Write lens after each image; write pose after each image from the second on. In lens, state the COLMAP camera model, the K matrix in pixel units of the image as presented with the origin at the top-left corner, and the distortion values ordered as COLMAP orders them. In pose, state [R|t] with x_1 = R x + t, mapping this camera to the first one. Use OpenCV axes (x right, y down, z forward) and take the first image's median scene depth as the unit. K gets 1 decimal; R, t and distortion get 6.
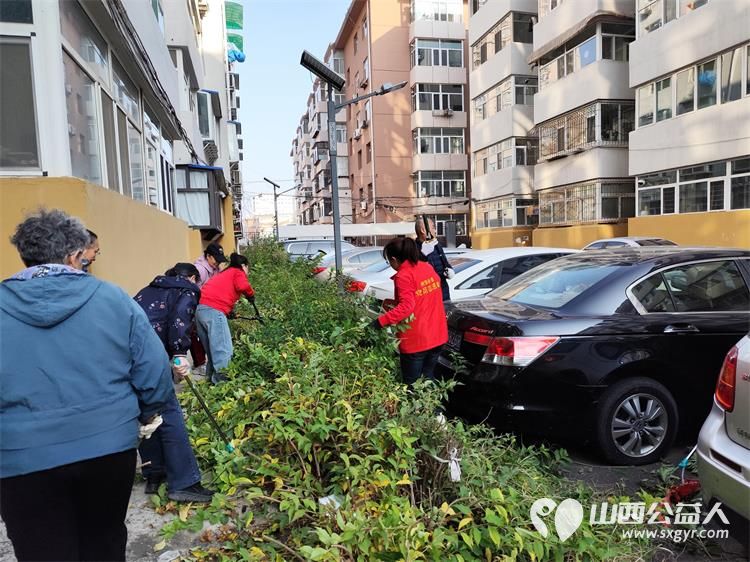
lens RADIAL K [[528.6, 0, 375.0], [0, 528.6, 281.0], [0, 0, 1]] dist [0.033905, -0.041015]
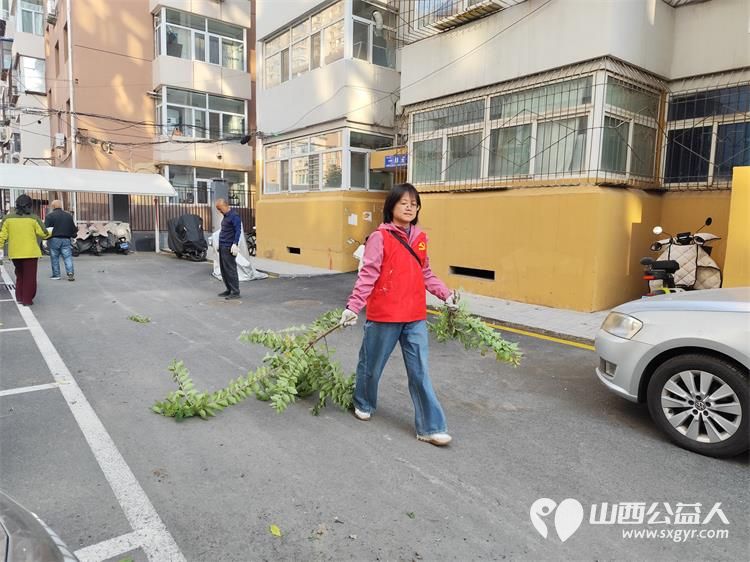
lens RADIAL K [[528.6, 0, 375.0], [0, 528.6, 281.0], [0, 0, 1]] dist [0.033905, -0.041015]
pose [[0.919688, 0.012175, 0.392461, 0.069809], [-0.027779, 0.999032, 0.034105, -0.025696], [-0.391666, -0.042268, 0.919136, 0.377728]]
